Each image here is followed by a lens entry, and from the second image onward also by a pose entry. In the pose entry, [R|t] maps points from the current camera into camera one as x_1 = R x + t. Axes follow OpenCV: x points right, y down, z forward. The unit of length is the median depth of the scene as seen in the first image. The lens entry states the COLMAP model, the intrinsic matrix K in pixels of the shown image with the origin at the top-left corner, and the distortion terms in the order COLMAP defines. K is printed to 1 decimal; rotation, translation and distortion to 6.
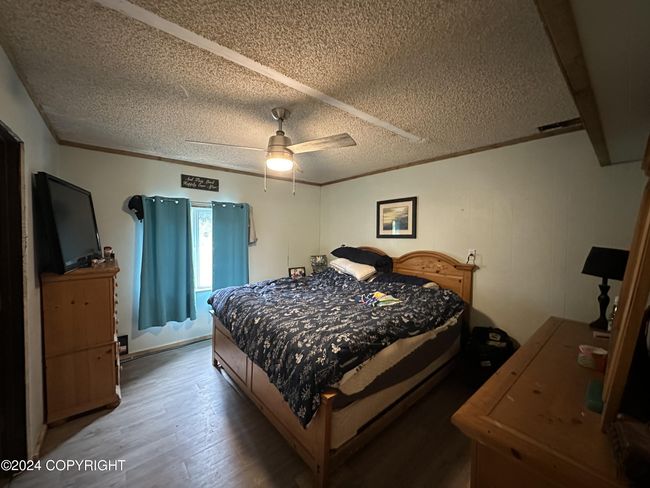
lens RADIAL K [[262.3, 0, 324.4], [0, 262.3, 244.0], [0, 0, 1]] dist [-0.004243, 0.000710]
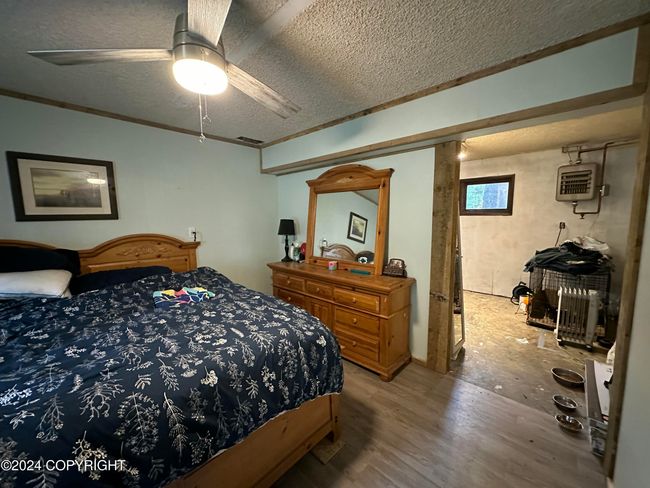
lens RADIAL K [[262.3, 0, 324.1], [0, 262.3, 244.6], [0, 0, 1]] dist [-0.004243, 0.000710]
pose [[-0.123590, -0.113622, 0.985807, -0.549051], [0.047366, 0.991615, 0.120230, -0.013886], [-0.991202, 0.061553, -0.117172, 0.598216]]
